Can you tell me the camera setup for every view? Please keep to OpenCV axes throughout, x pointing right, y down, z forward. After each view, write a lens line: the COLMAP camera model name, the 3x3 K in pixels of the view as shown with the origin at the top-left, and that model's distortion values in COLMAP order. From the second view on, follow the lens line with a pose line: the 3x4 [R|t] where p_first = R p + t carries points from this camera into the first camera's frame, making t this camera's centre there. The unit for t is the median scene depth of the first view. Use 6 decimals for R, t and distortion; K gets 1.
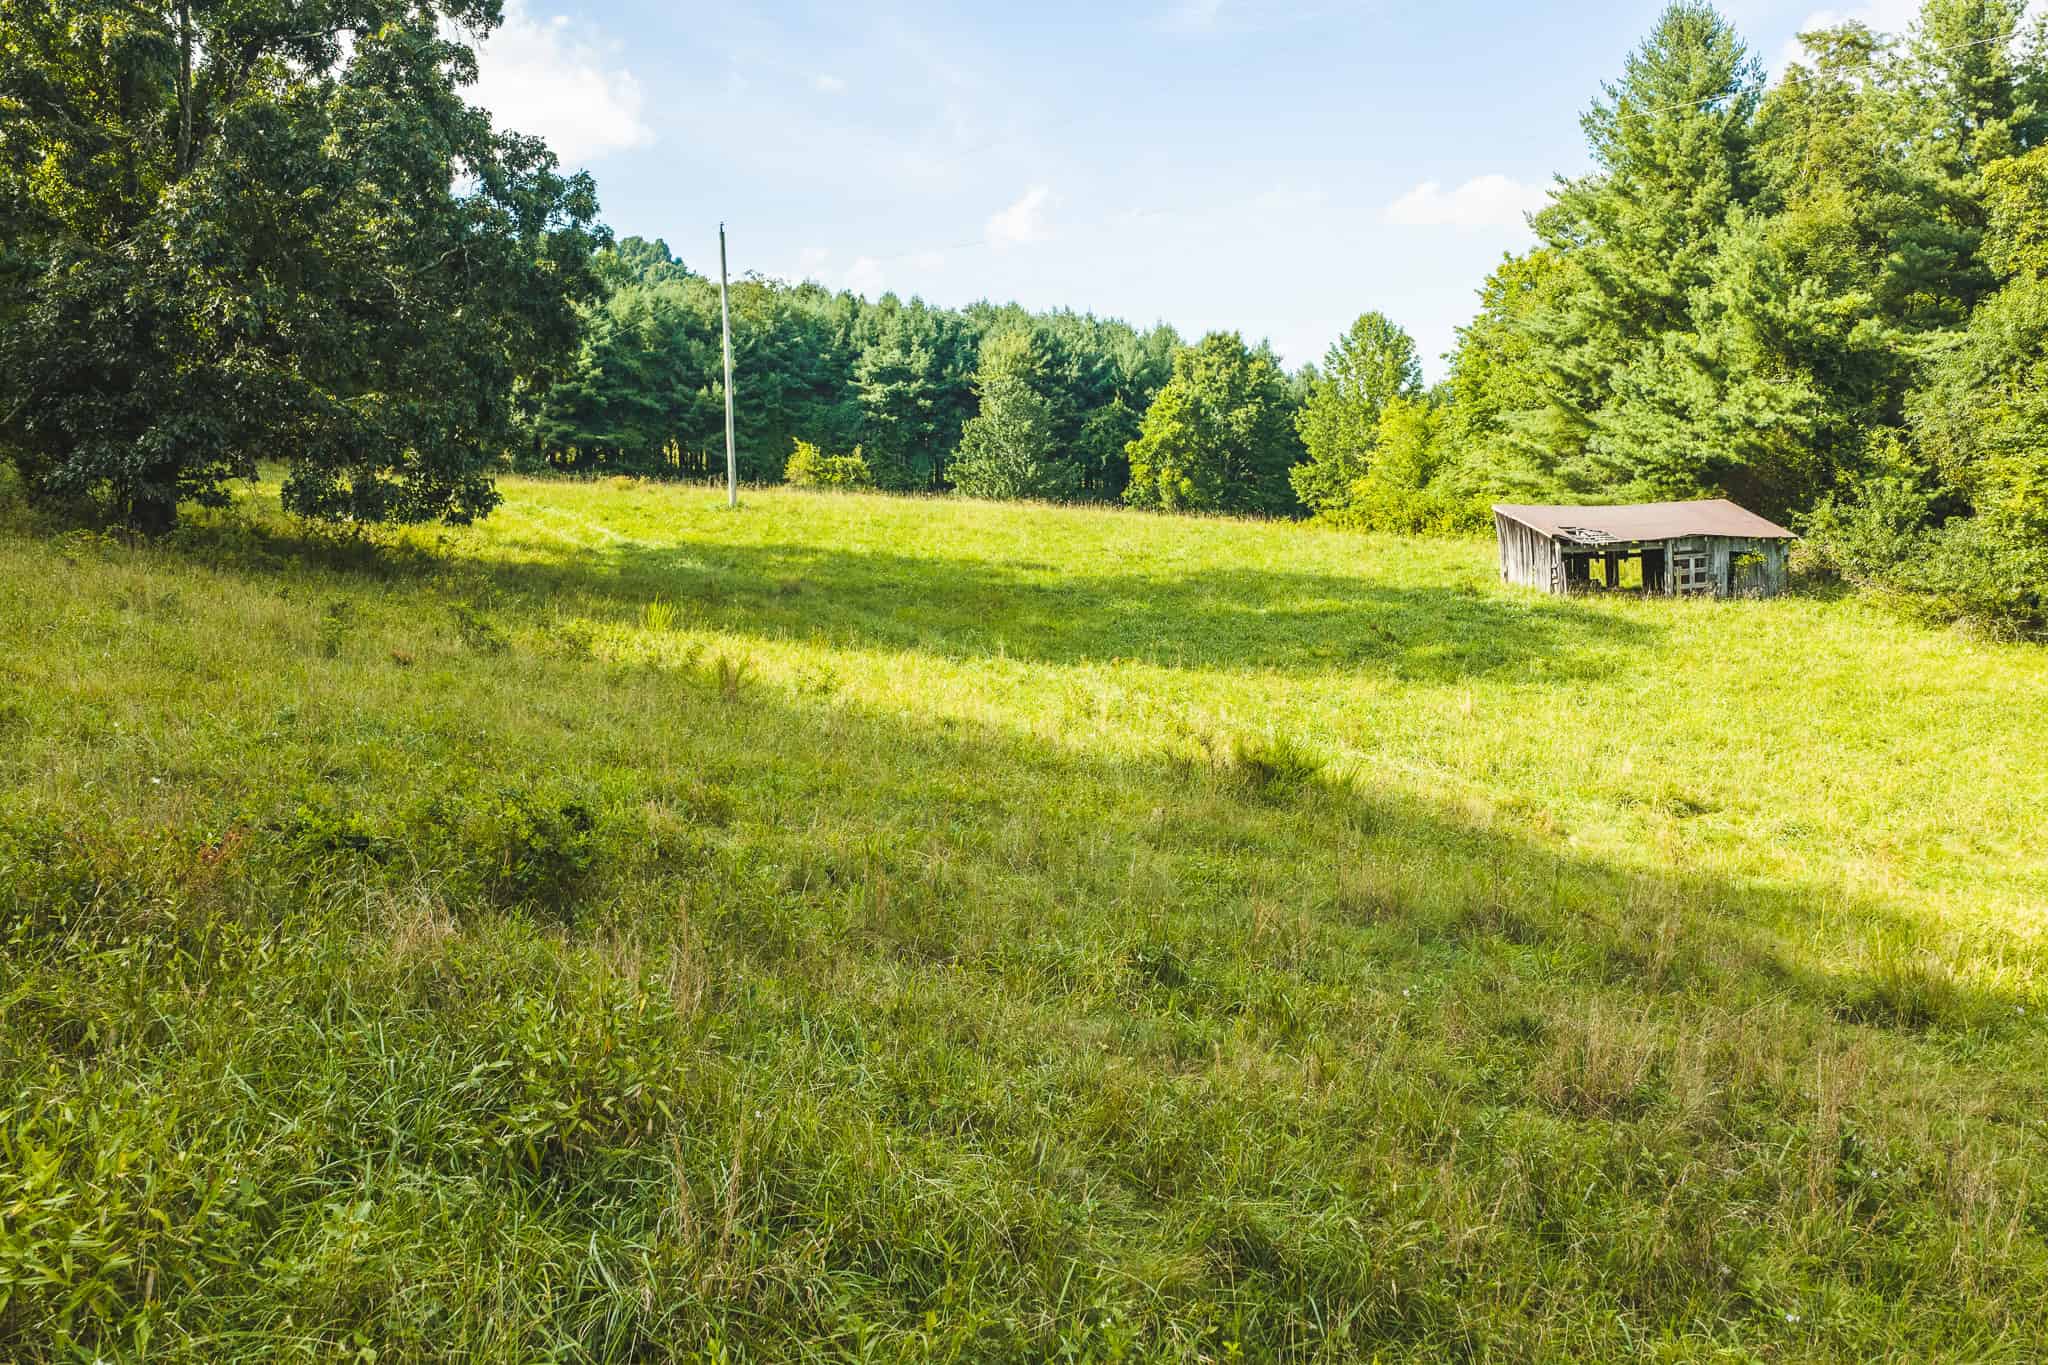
lens RADIAL K [[1705.5, 0, 1031.0], [0, 1705.5, 680.1], [0, 0, 1]] dist [0.028117, -0.025167]
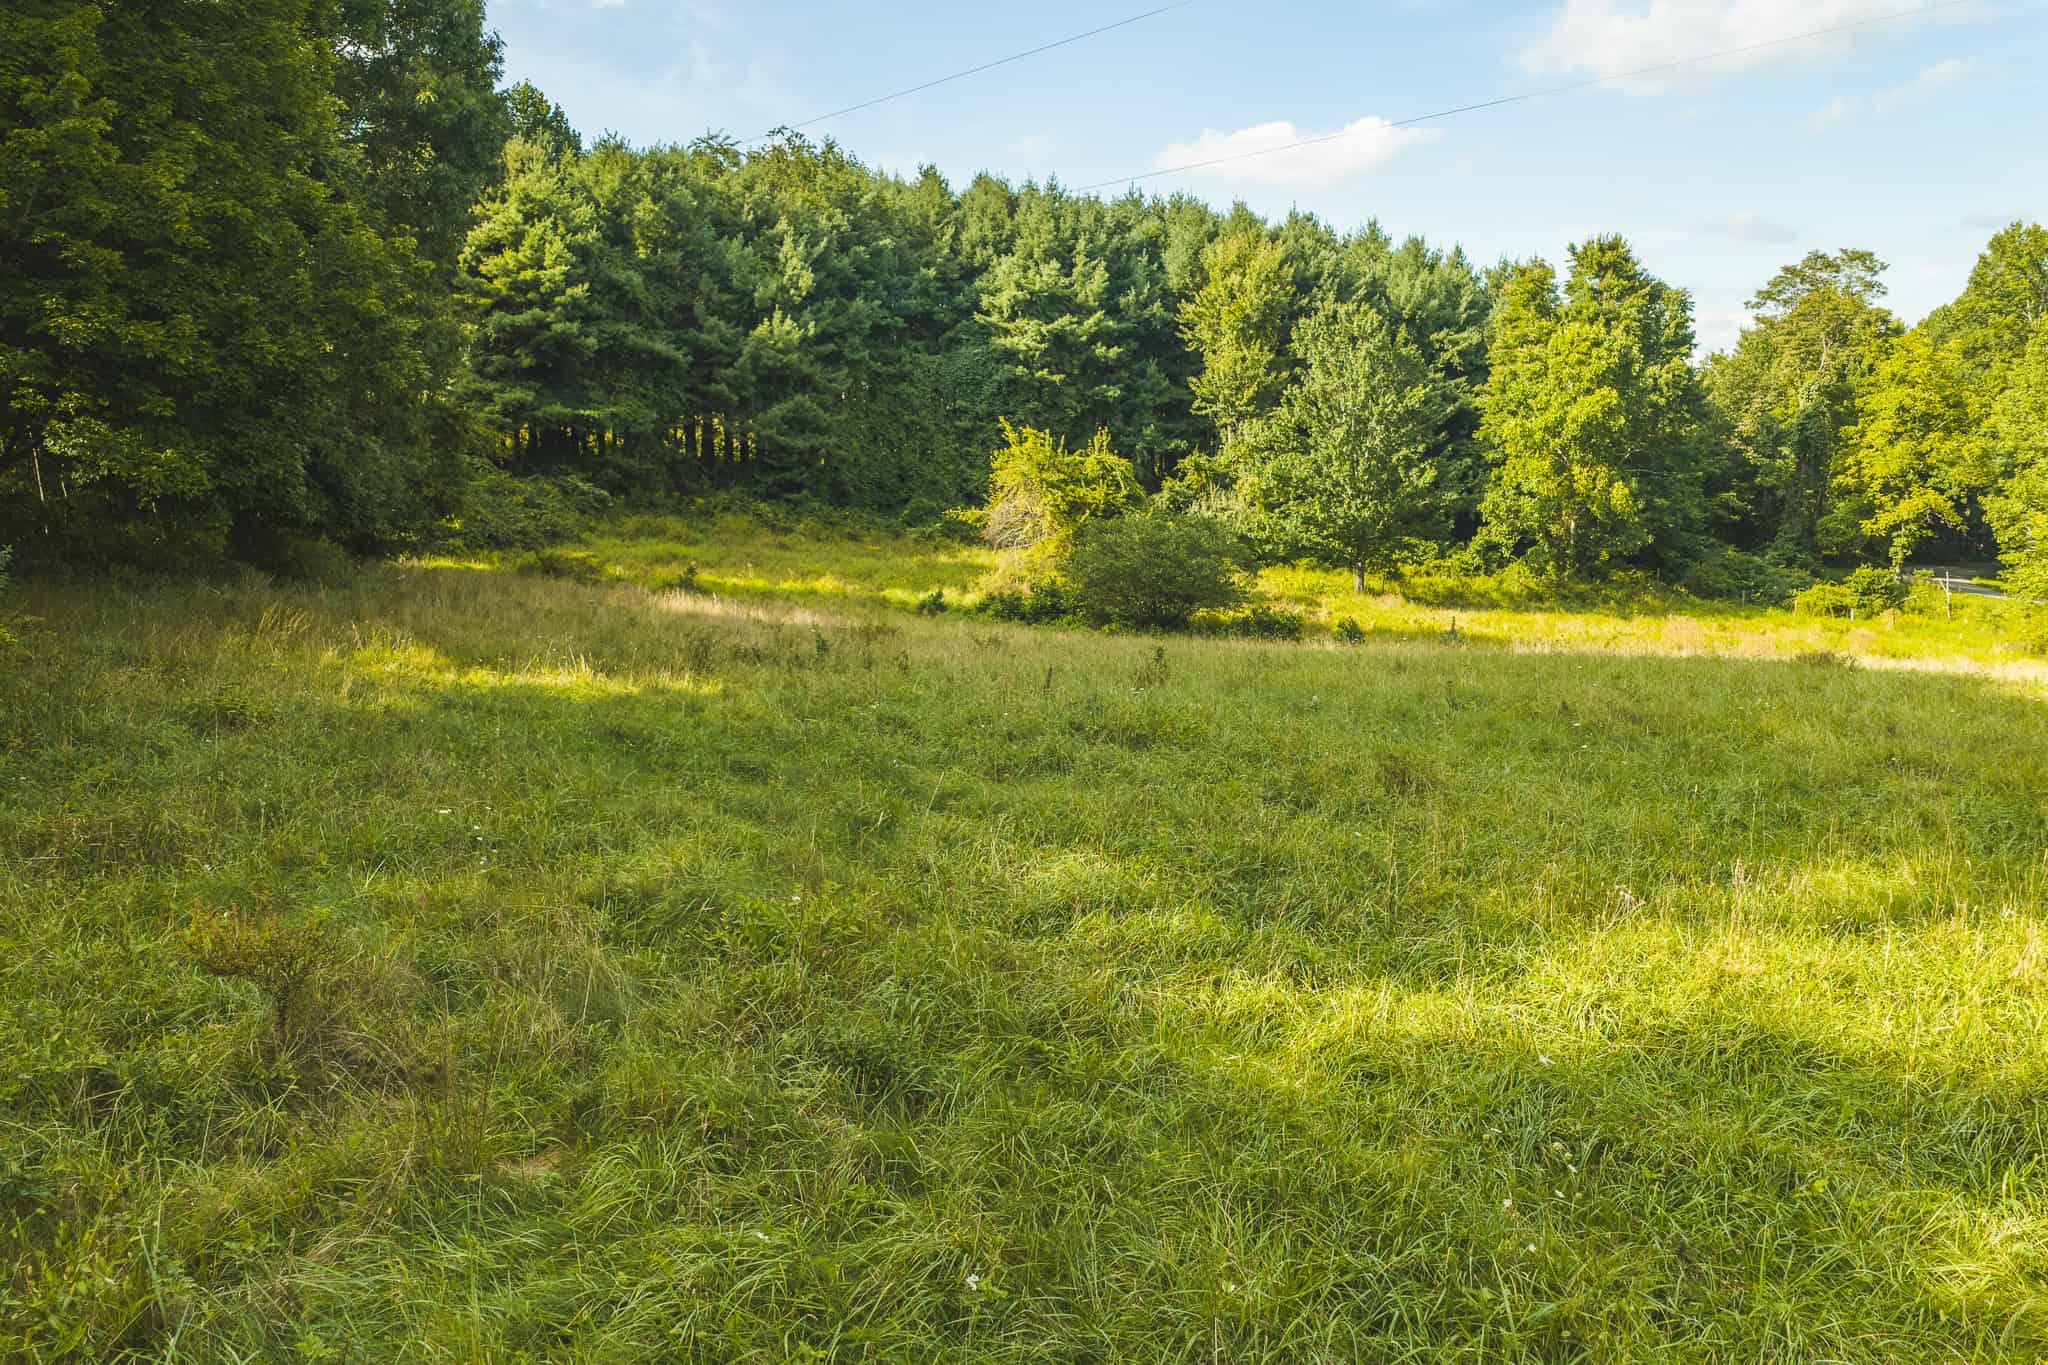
lens RADIAL K [[1705.5, 0, 1027.0], [0, 1705.5, 687.4], [0, 0, 1]] dist [0.028117, -0.025167]
pose [[0.989250, -0.021779, 0.144602, -0.444756], [0.016873, 0.999242, 0.035069, -0.163531], [-0.145257, -0.032252, 0.988868, 1.006309]]
